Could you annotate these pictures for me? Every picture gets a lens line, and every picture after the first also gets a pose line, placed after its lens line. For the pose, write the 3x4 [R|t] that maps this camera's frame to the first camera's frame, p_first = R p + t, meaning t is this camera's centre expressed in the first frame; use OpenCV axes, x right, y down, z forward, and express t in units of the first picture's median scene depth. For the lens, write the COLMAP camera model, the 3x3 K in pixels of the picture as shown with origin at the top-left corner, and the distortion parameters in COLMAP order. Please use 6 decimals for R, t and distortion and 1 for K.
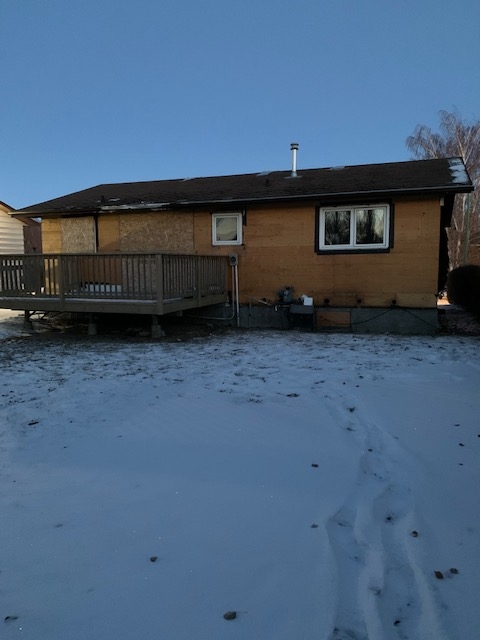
lens RADIAL K [[495.0, 0, 240.3], [0, 495.0, 300.2], [0, 0, 1]] dist [0.137733, -0.232927]
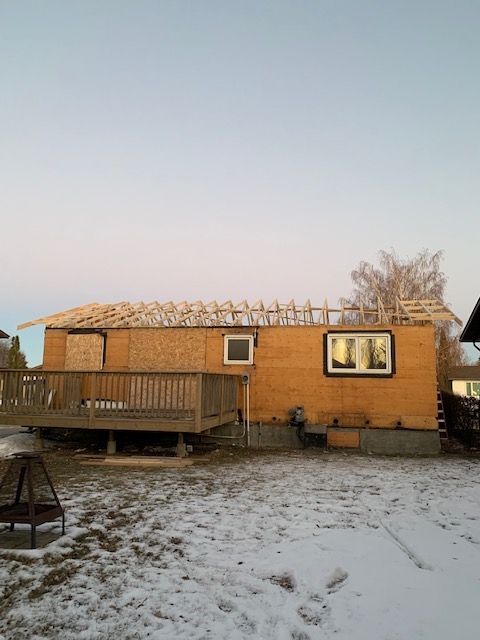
lens RADIAL K [[495.0, 0, 240.3], [0, 495.0, 300.2], [0, 0, 1]] dist [0.137733, -0.232927]
pose [[0.988729, 0.047711, 0.141909, -0.182052], [-0.013925, 0.973059, -0.230136, -0.001152], [-0.149066, 0.225566, 0.962756, -0.054206]]
